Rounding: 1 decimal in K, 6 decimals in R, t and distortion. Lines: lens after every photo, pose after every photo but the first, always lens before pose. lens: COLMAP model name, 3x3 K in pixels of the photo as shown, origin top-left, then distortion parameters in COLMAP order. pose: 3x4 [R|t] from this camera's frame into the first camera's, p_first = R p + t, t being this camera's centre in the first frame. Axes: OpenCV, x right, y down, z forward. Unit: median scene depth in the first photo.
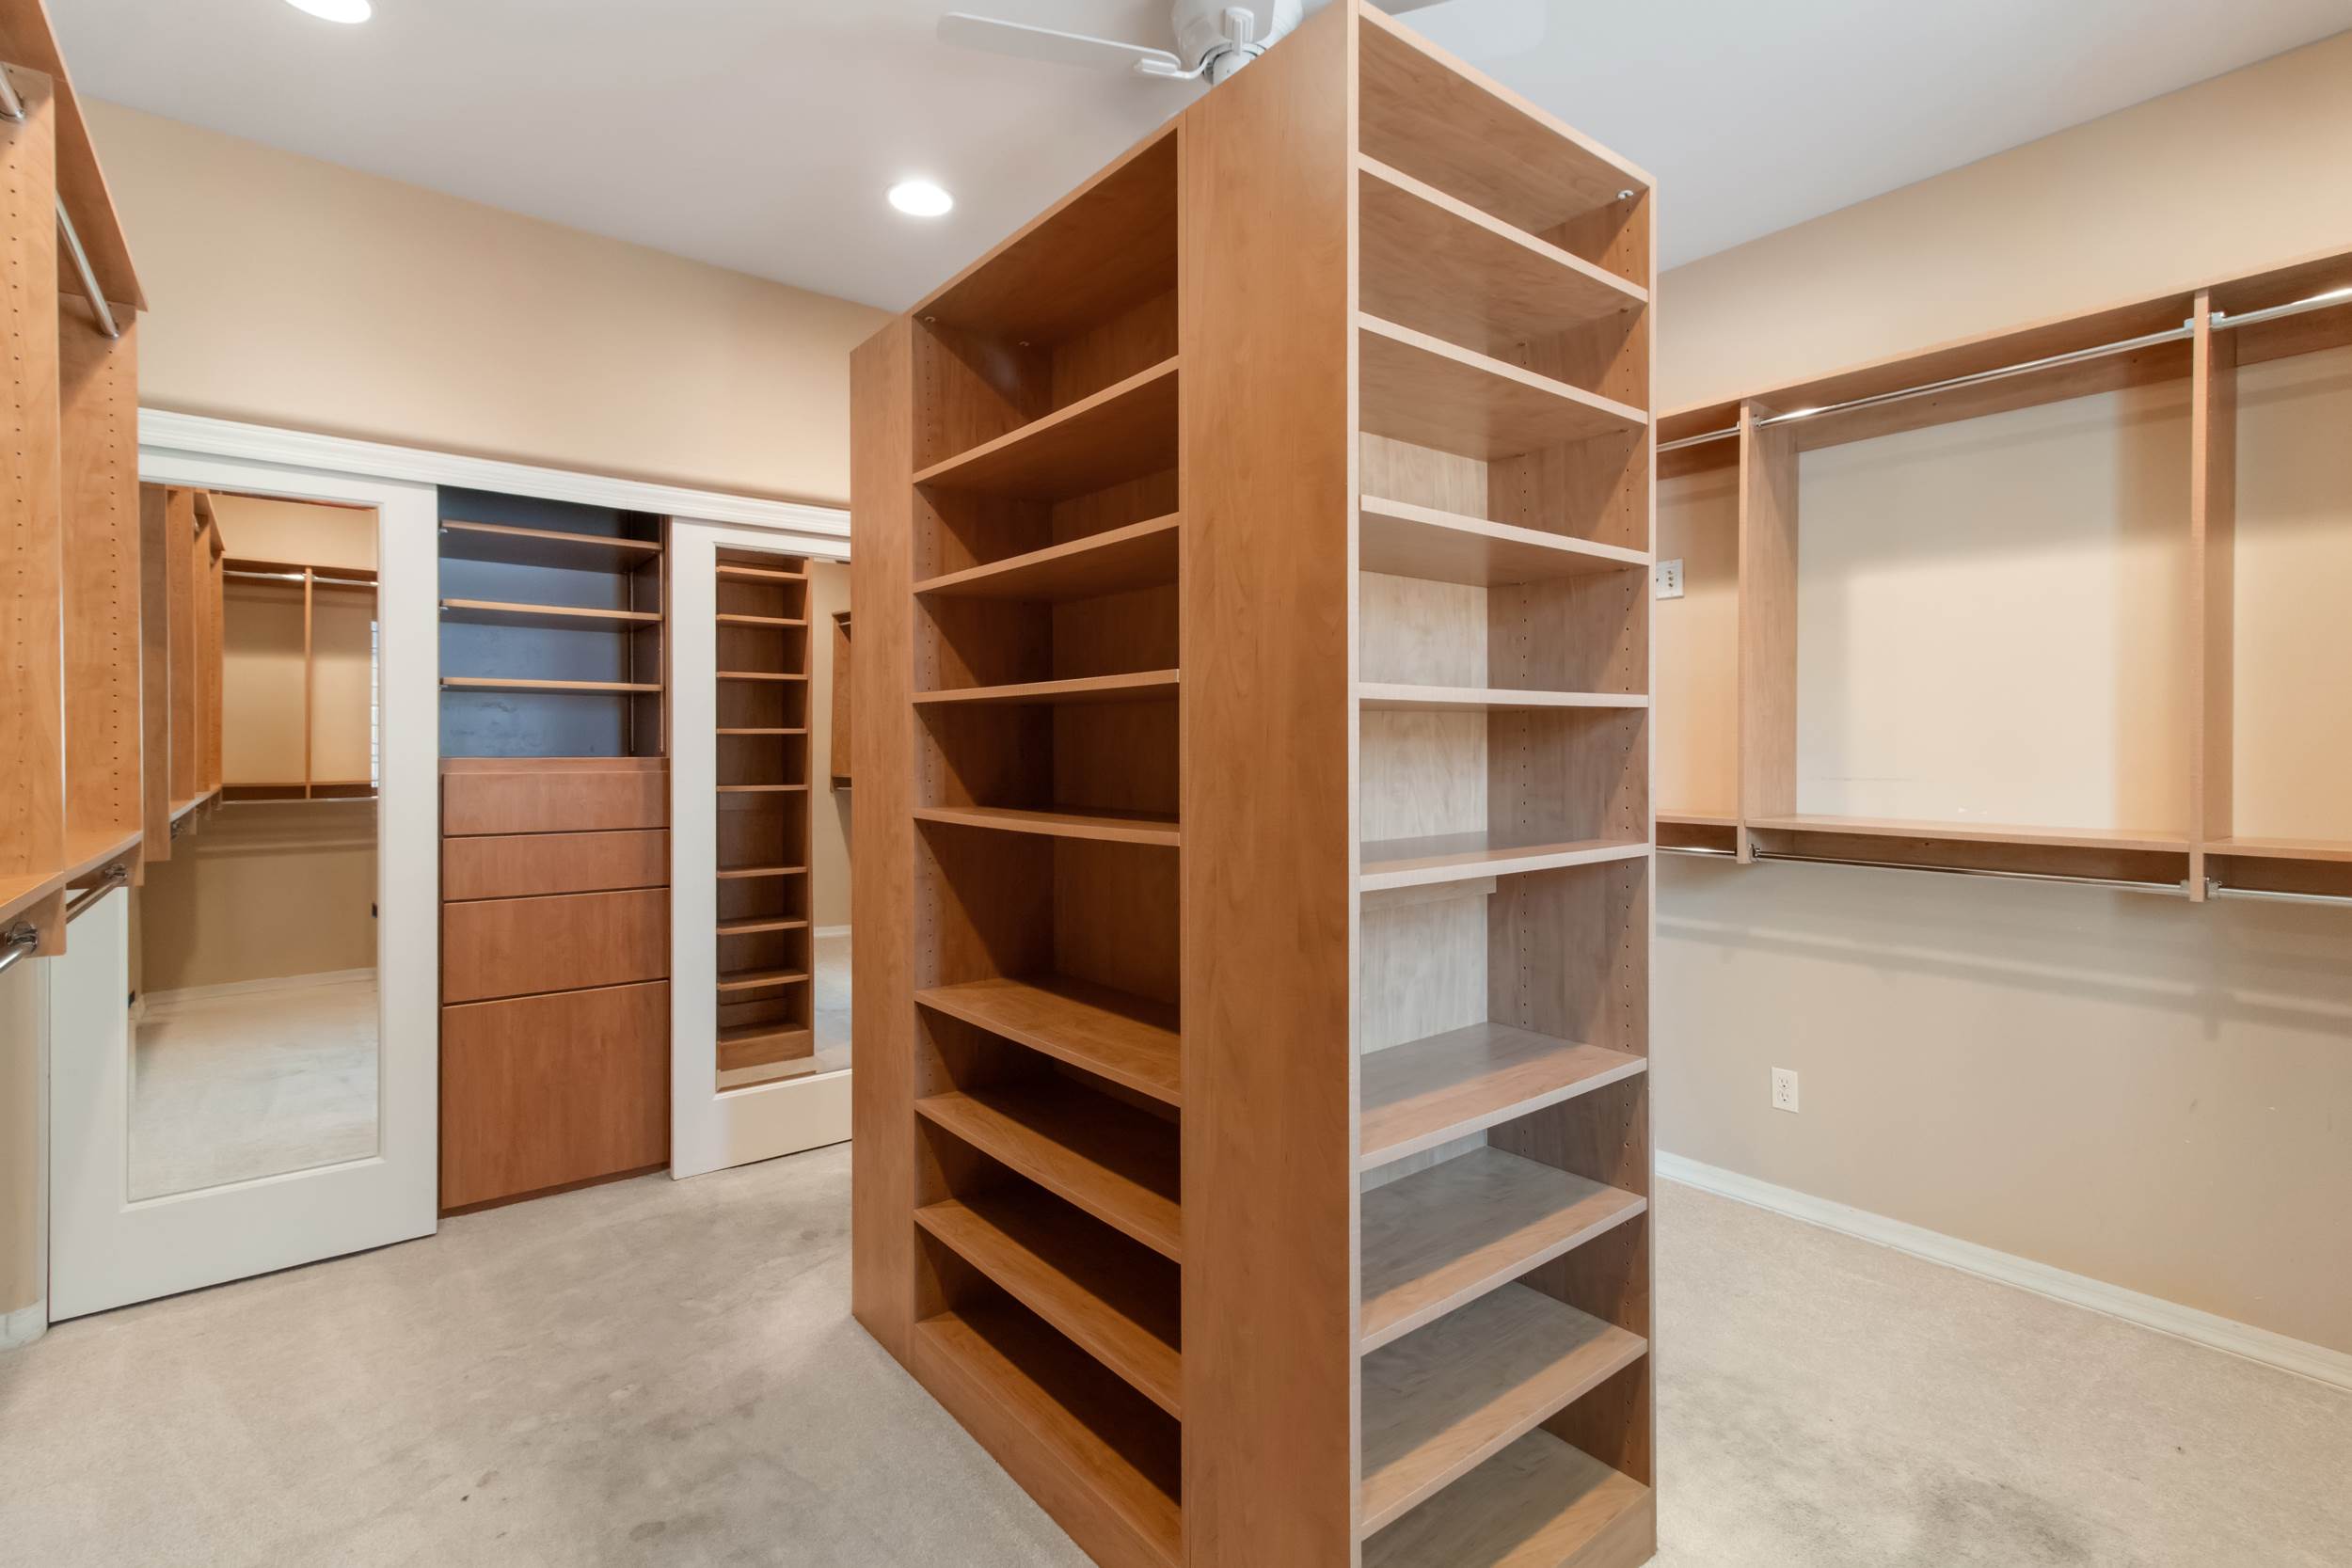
lens RADIAL K [[1092.3, 0, 1165.3], [0, 1092.3, 778.9], [0, 0, 1]] dist [0.007643, -0.000682]
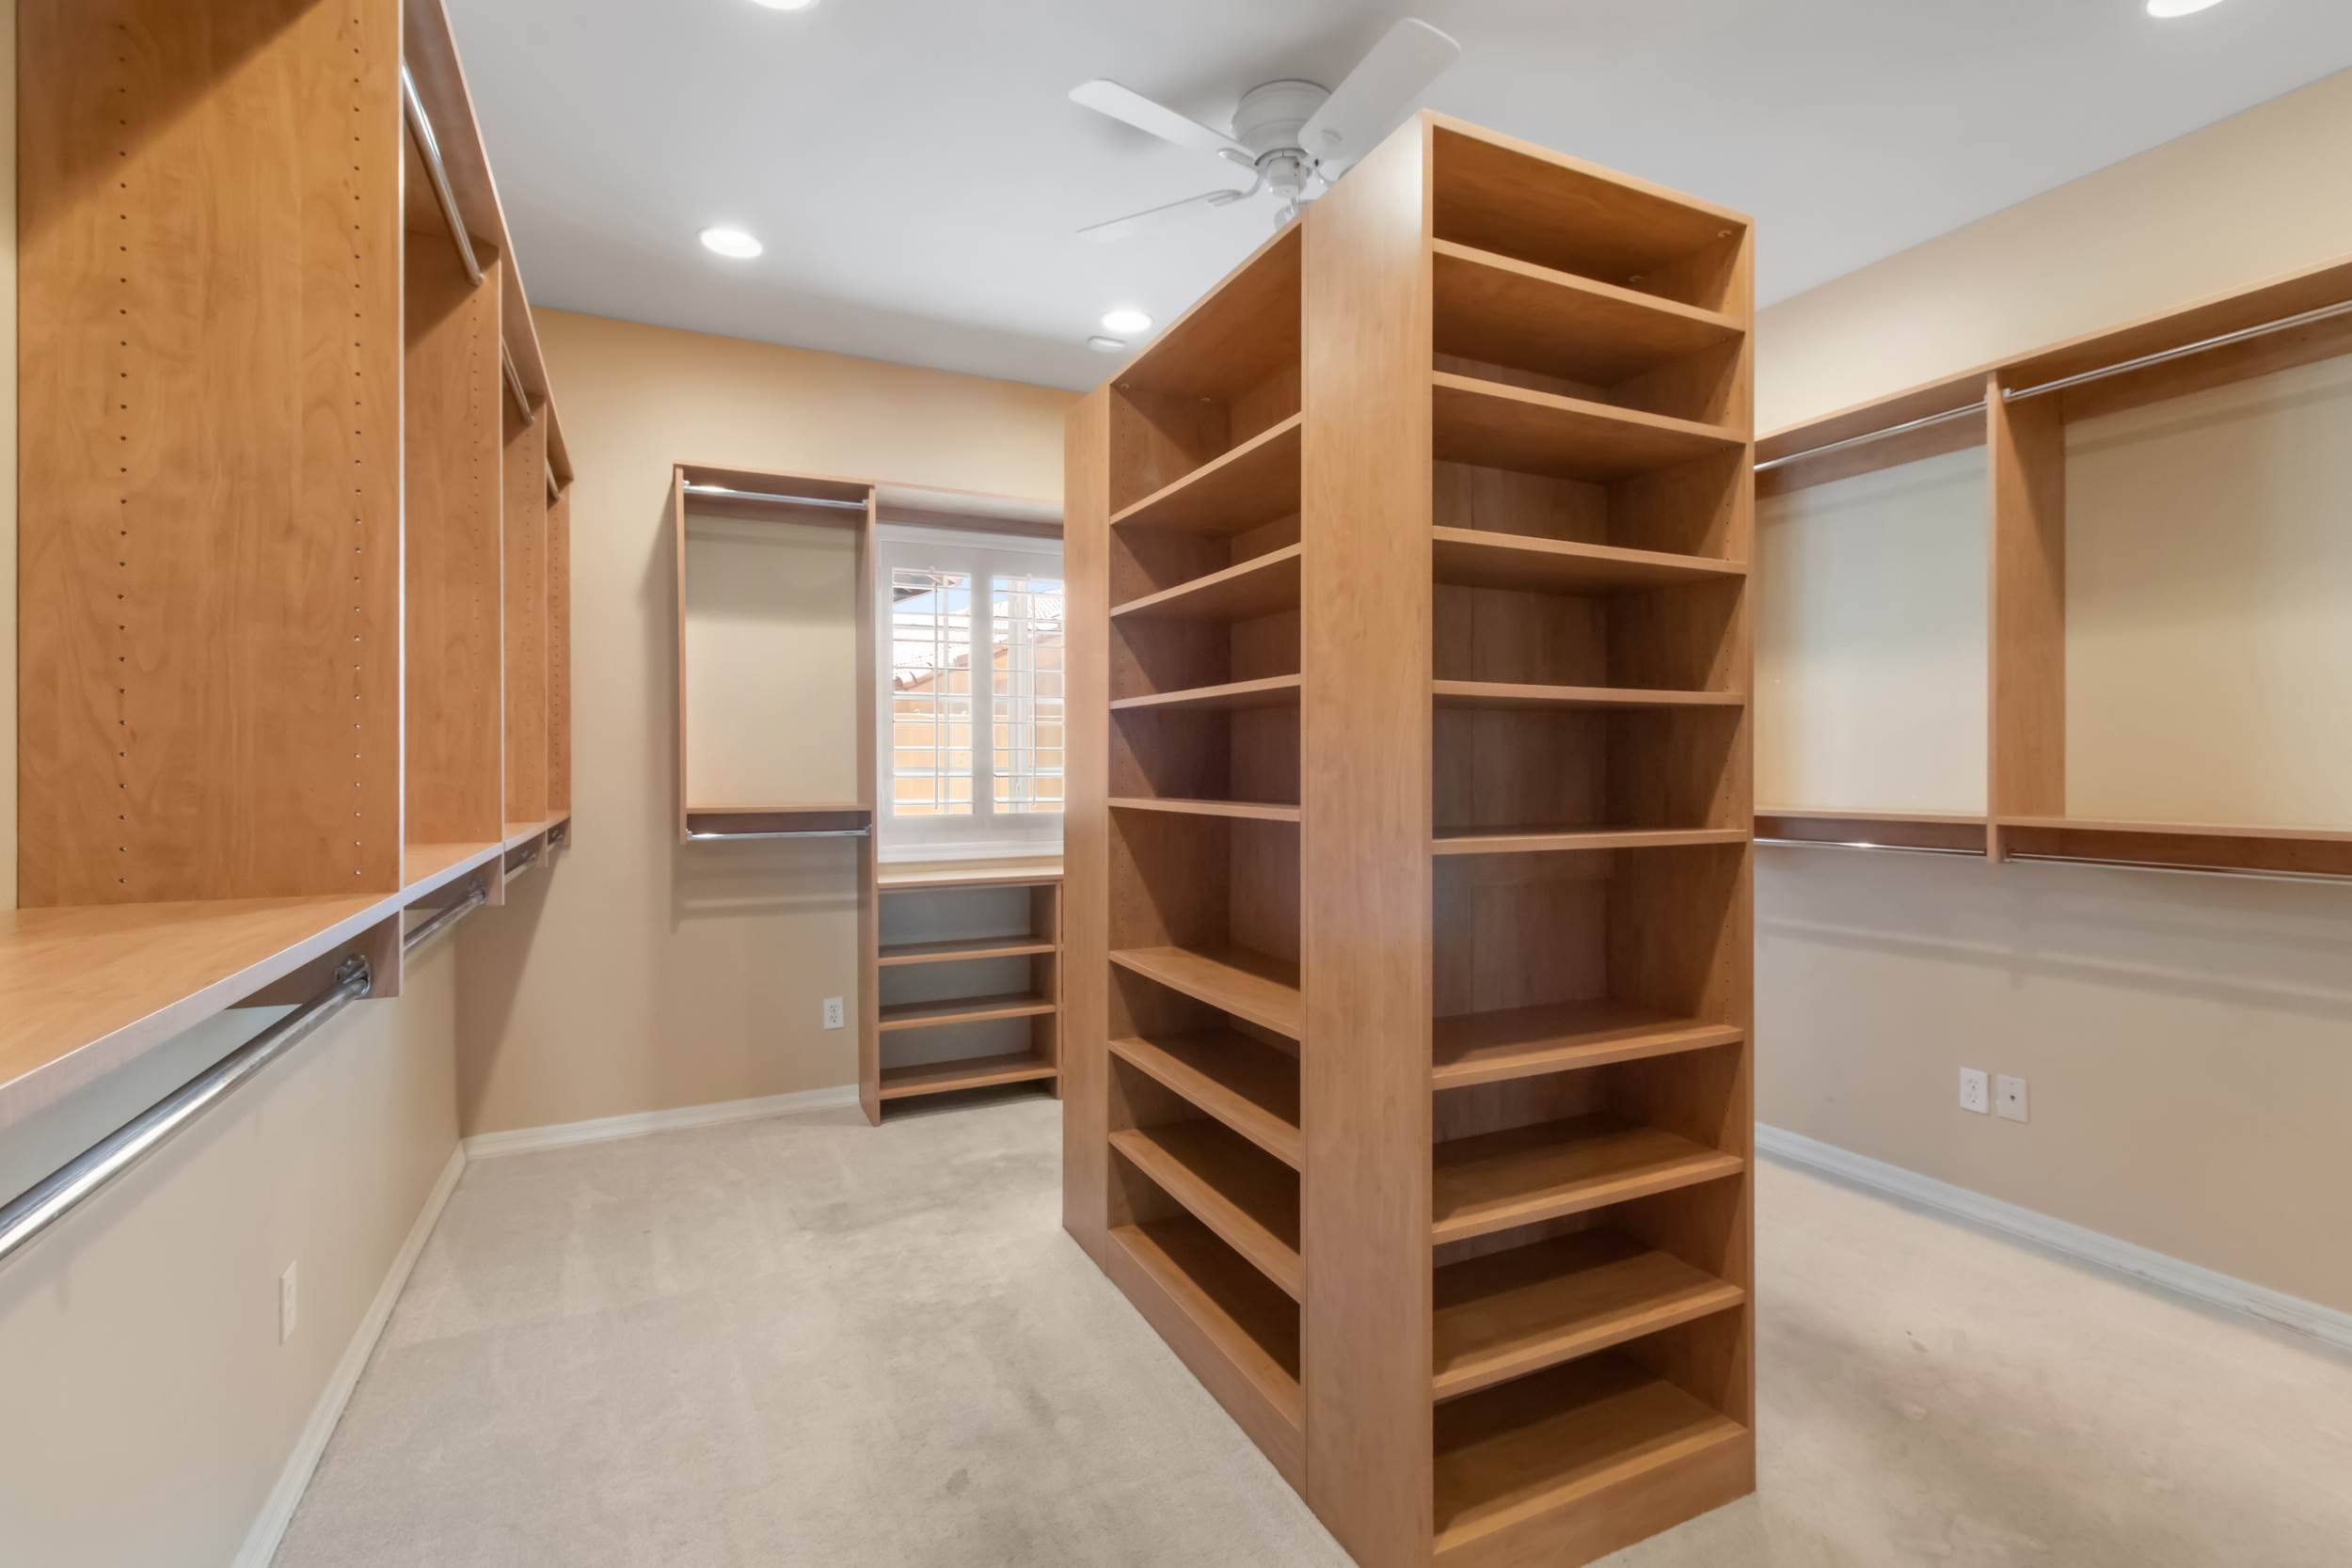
lens RADIAL K [[1092.3, 0, 1185.8], [0, 1092.3, 772.0], [0, 0, 1]] dist [0.007643, -0.000682]
pose [[0.976987, 0.005342, -0.213231, 0.130999], [-0.005892, 0.999981, -0.001946, 0.007654], [0.213217, 0.003157, 0.977000, -0.172510]]
